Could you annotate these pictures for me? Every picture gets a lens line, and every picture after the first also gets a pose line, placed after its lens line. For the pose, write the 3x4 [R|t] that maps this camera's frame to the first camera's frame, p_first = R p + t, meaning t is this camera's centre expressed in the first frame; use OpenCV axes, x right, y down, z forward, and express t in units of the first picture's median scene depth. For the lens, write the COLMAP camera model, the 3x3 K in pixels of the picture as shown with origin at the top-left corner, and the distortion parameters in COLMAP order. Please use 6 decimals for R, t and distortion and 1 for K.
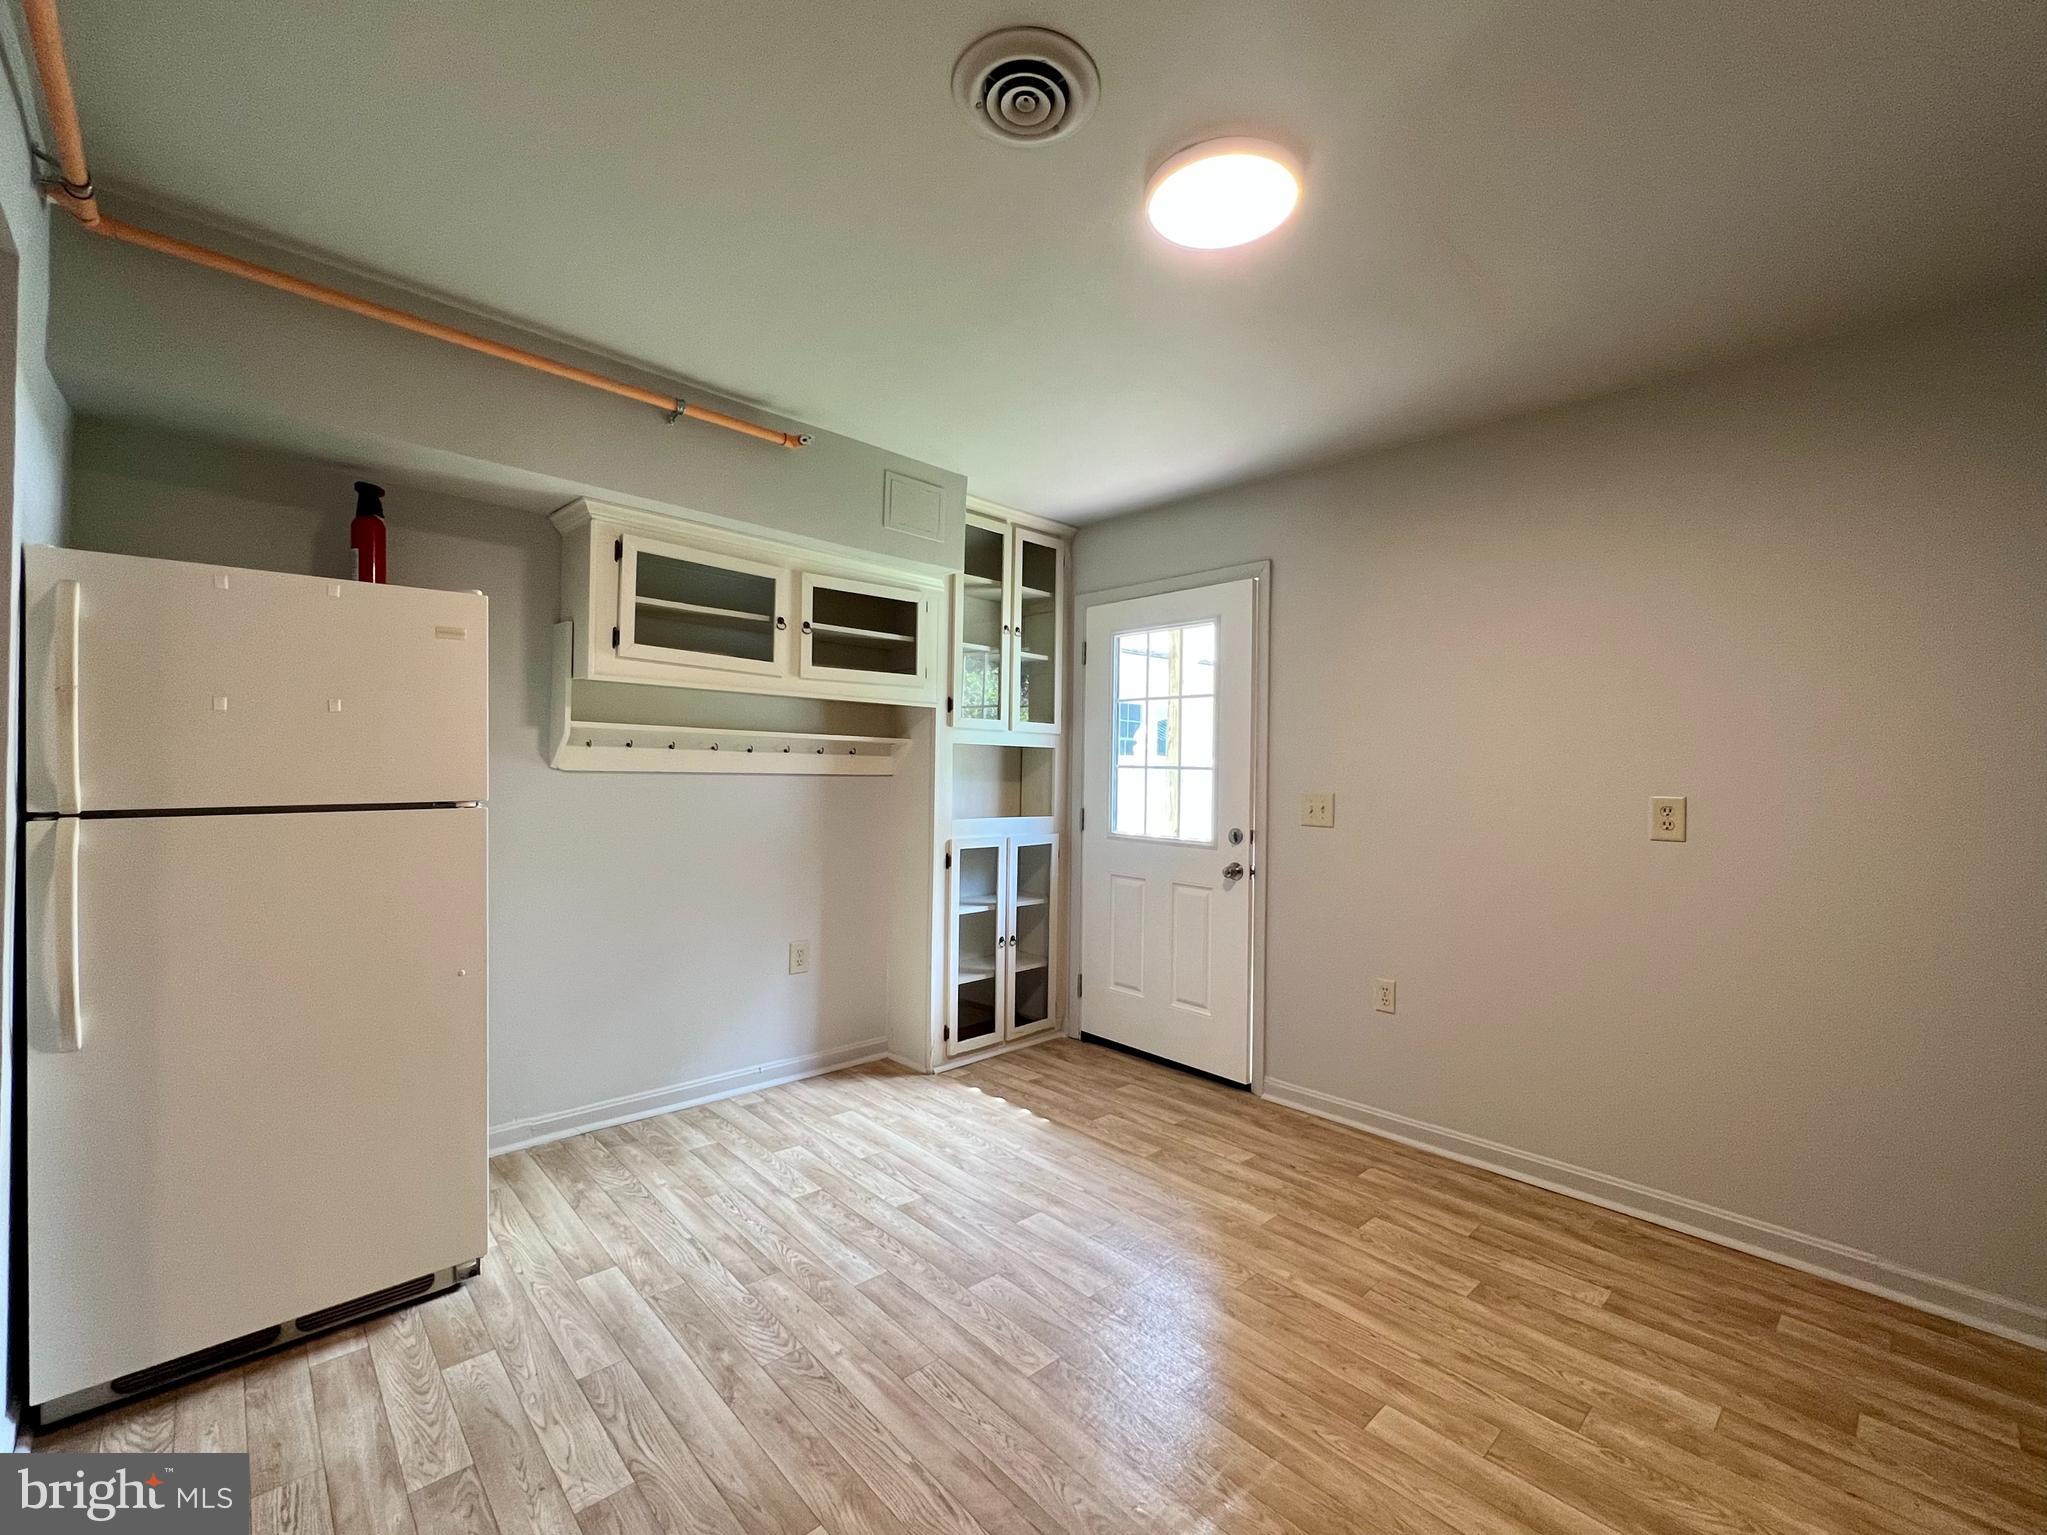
lens RADIAL K [[864.4, 0, 1030.9], [0, 864.4, 765.0], [0, 0, 1]] dist [-0.001931, 0.001163]
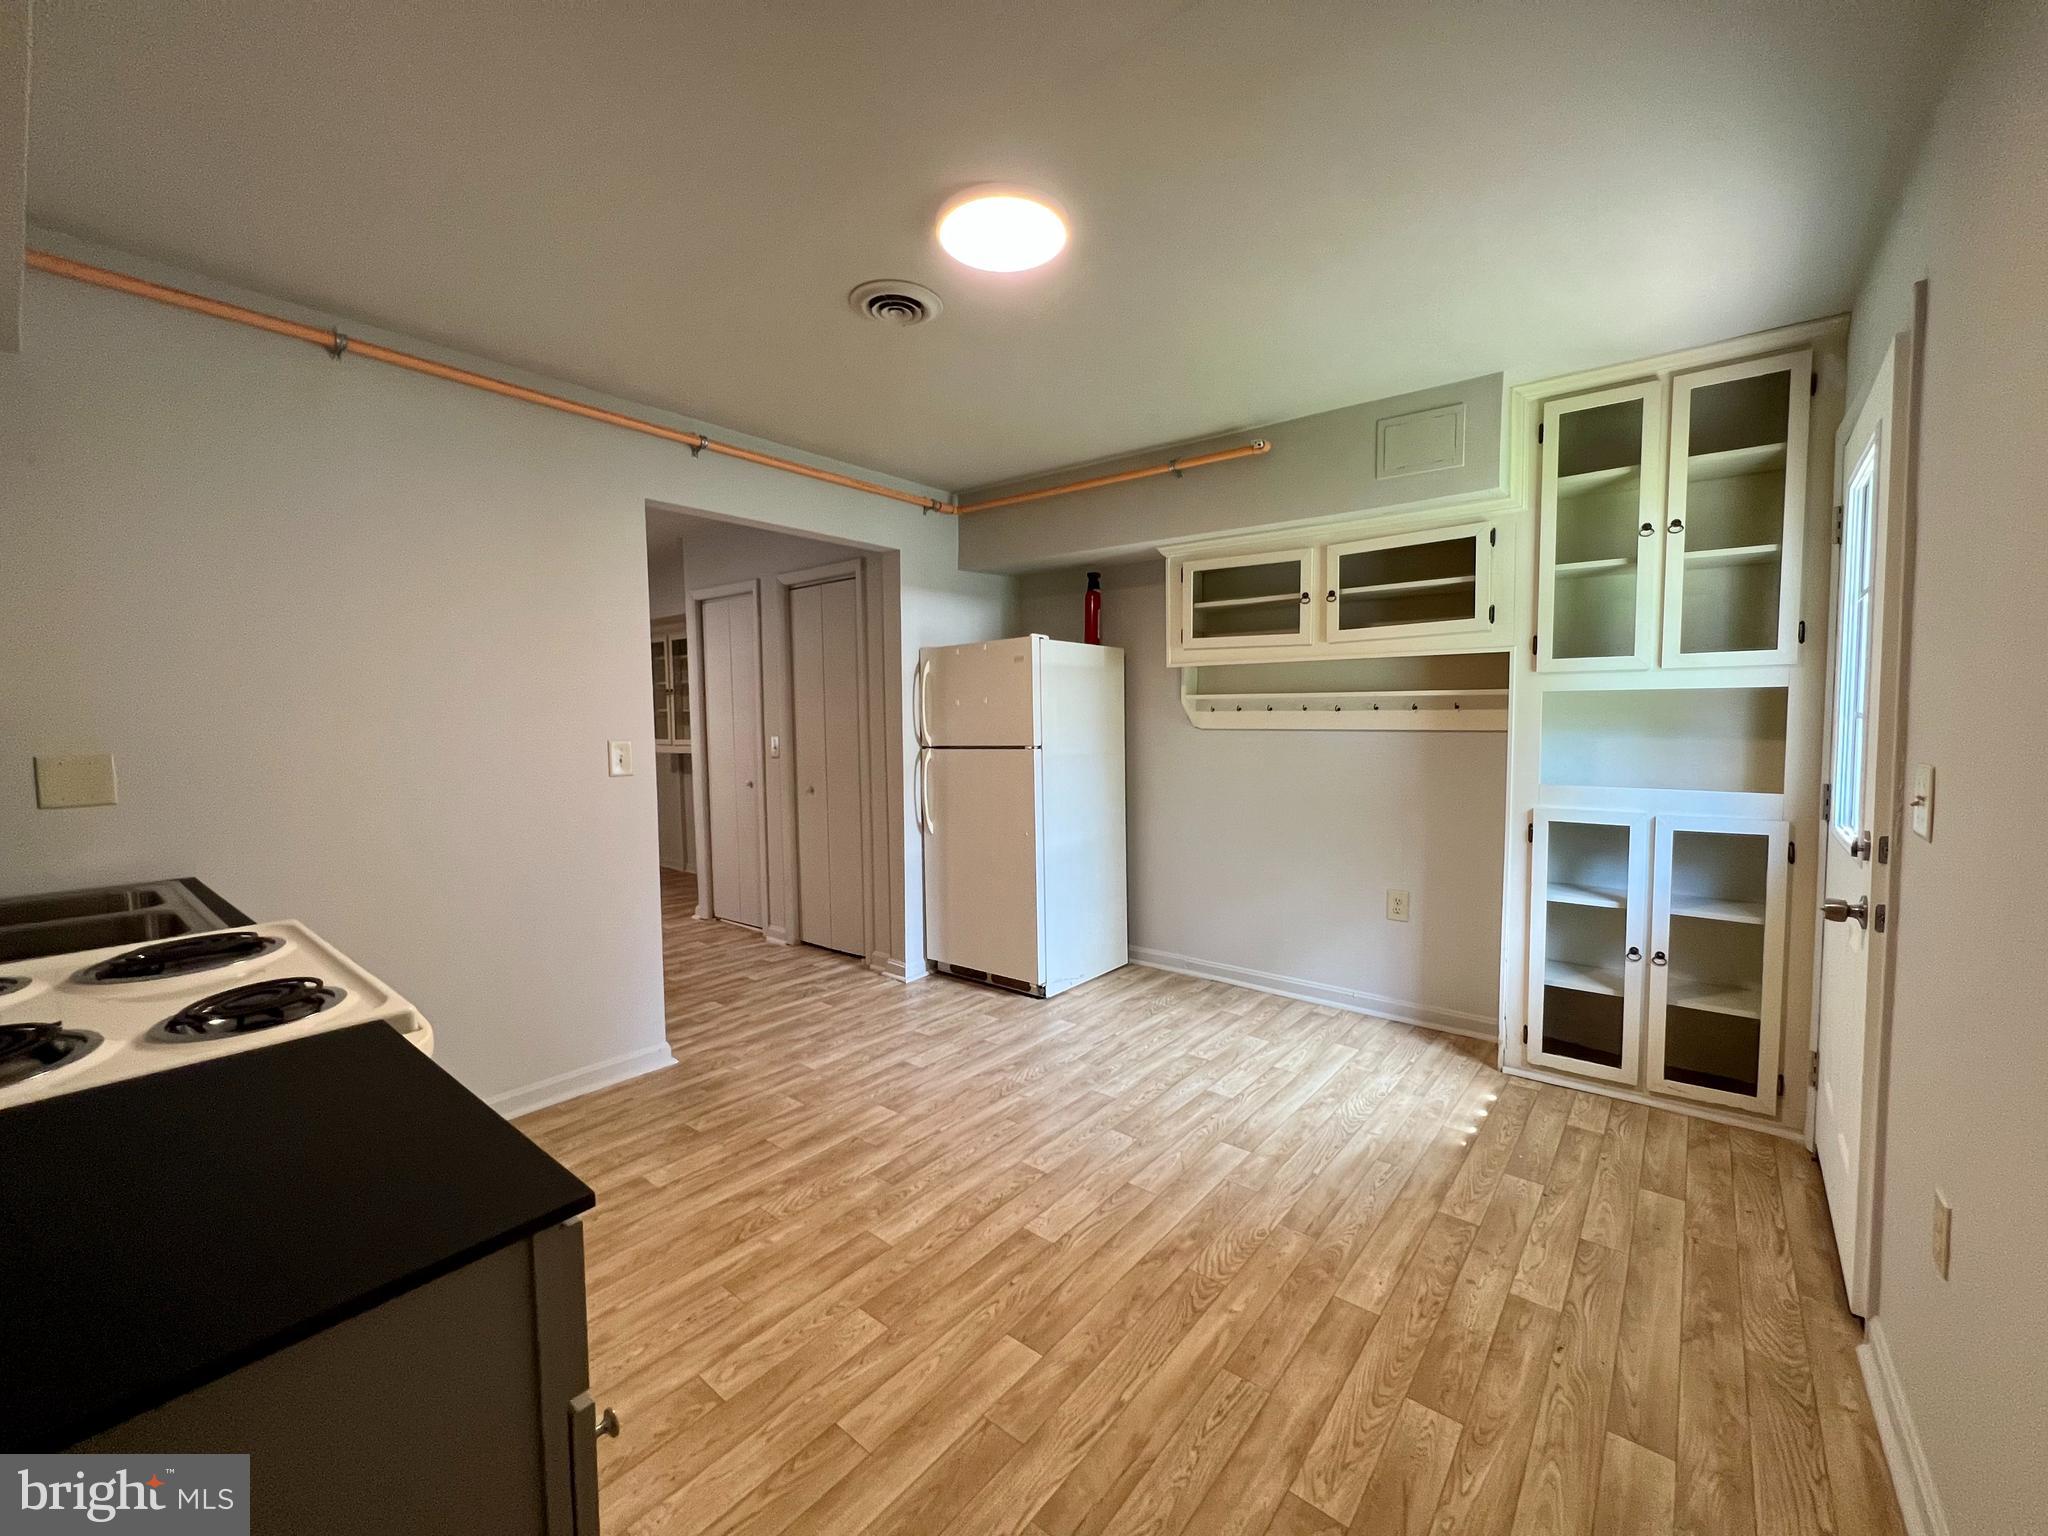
lens RADIAL K [[831.1, 0, 1024.5], [0, 831.1, 764.2], [0, 0, 1]] dist [0.006703, -0.000476]
pose [[0.126617, 0.038371, -0.991209, 0.819088], [0.015913, 0.999044, 0.040707, 0.004829], [0.991824, -0.020927, 0.125885, 0.527937]]
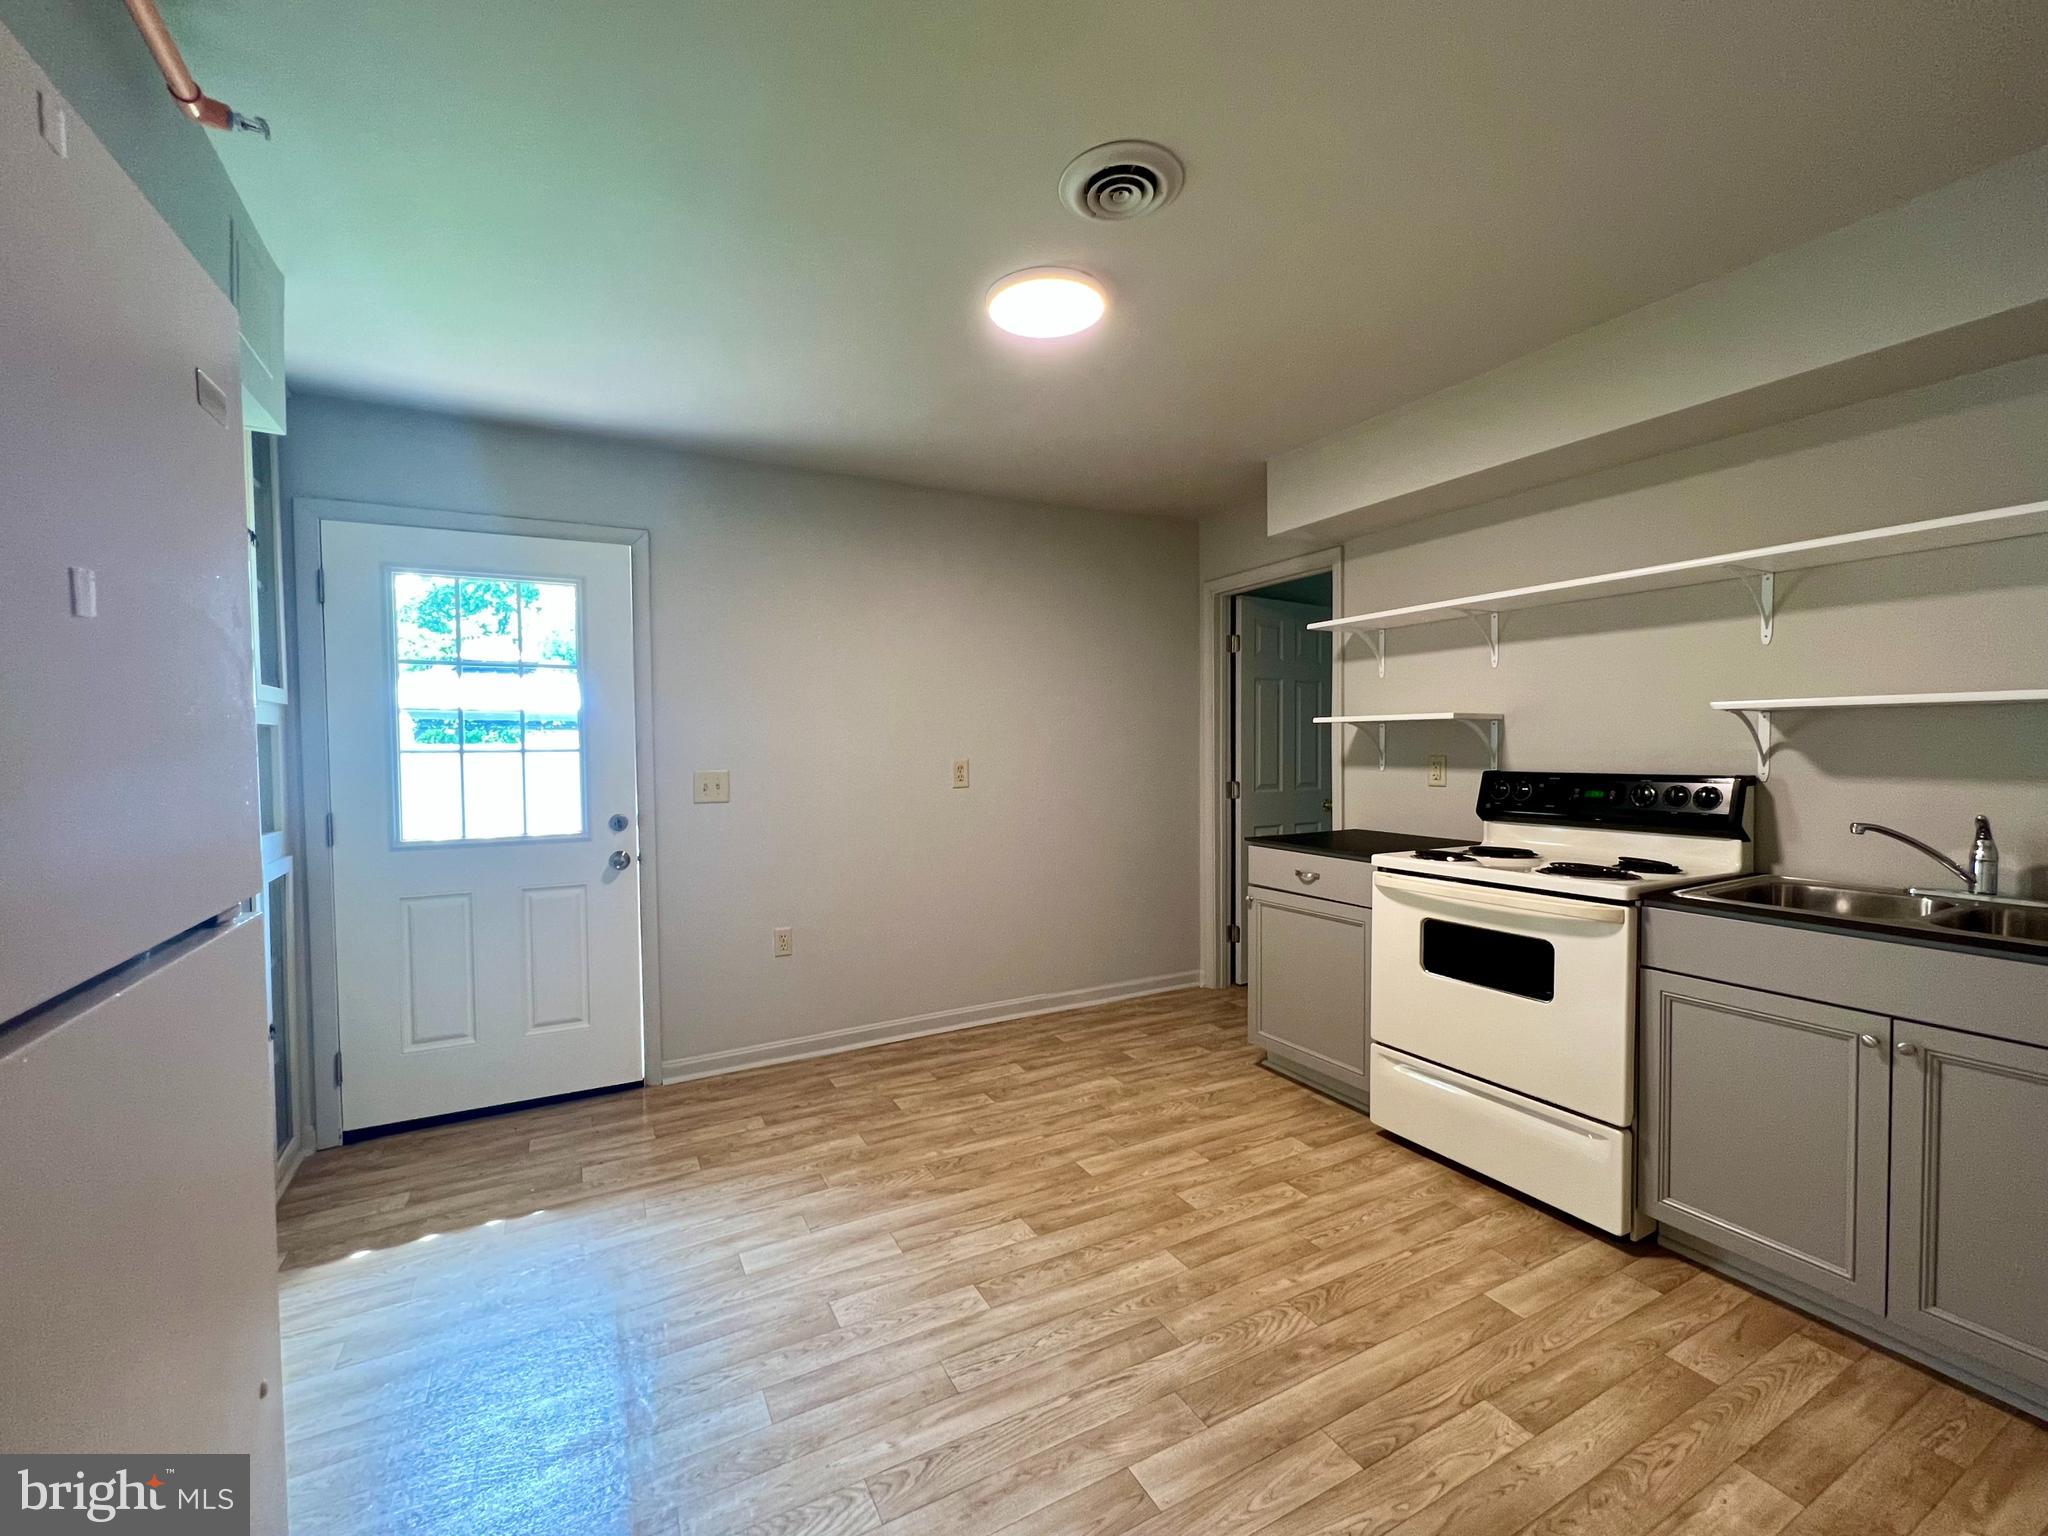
lens RADIAL K [[831.1, 0, 1013.9], [0, 831.1, 758.4], [0, 0, 1]] dist [0.006703, -0.000476]
pose [[0.277185, -0.034829, 0.960185, -0.616877], [0.008526, 0.999393, 0.033790, -0.016810], [-0.960779, -0.001180, 0.277314, 0.421940]]
